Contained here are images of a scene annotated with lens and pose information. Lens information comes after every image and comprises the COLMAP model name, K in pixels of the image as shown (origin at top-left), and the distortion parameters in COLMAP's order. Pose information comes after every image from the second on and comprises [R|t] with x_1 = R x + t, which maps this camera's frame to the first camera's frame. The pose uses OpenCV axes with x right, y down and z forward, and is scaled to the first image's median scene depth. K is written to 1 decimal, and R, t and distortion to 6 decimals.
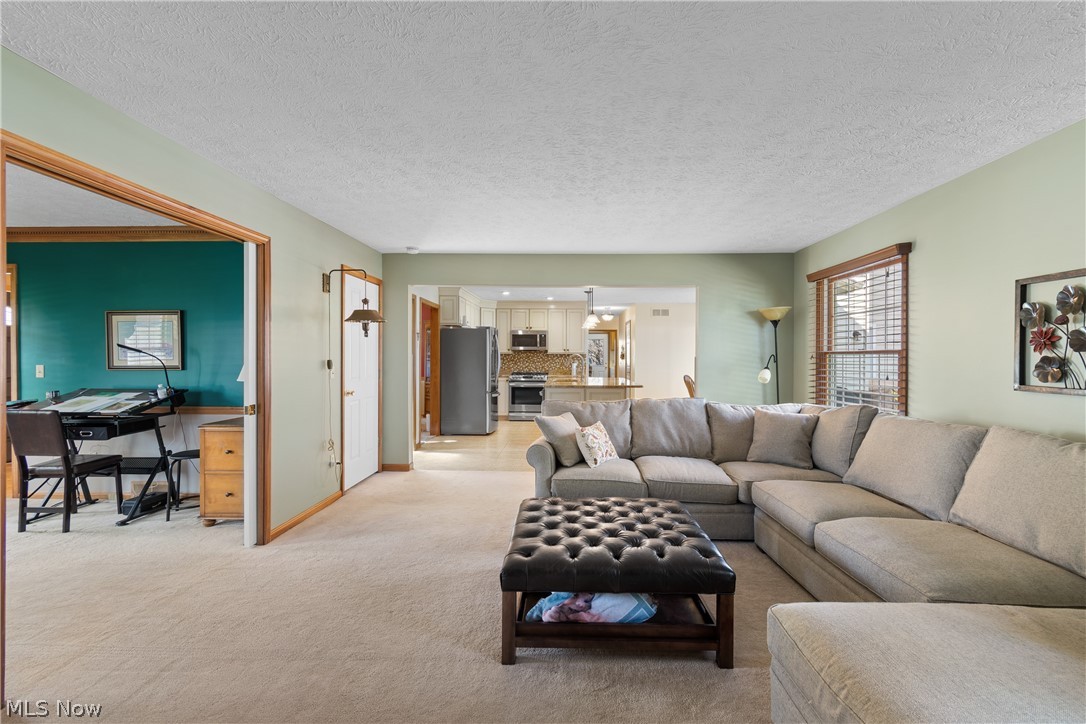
lens RADIAL K [[480.3, 0, 573.8], [0, 480.3, 360.7], [0, 0, 1]] dist [-0.001593, -0.000586]
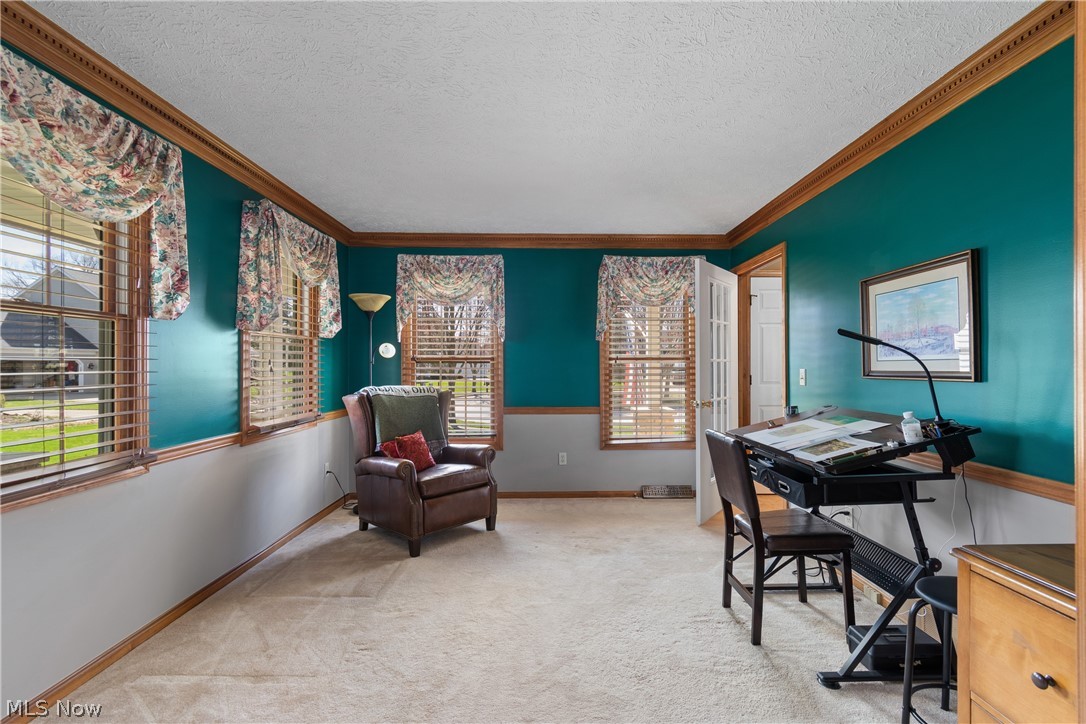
lens RADIAL K [[480.3, 0, 548.2], [0, 480.3, 361.4], [0, 0, 1]] dist [-0.001593, -0.000586]
pose [[0.016737, -0.005880, -0.999843, -0.386991], [-0.011227, 0.999919, -0.006068, 0.007545], [0.999797, 0.011327, 0.016670, 0.612693]]
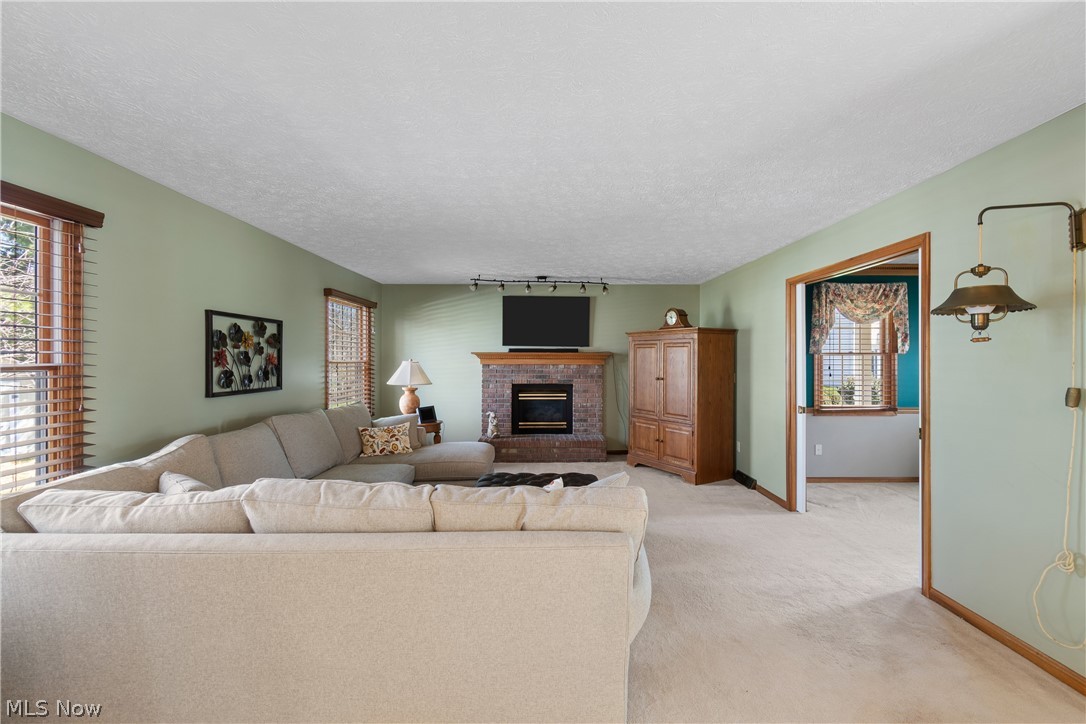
lens RADIAL K [[480.3, 0, 557.0], [0, 480.3, 359.2], [0, 0, 1]] dist [-0.001593, -0.000586]
pose [[-0.999998, -0.000667, -0.001608, 0.017191], [-0.000681, 0.999963, 0.008553, -0.033883], [0.001602, 0.008554, -0.999962, 1.509271]]
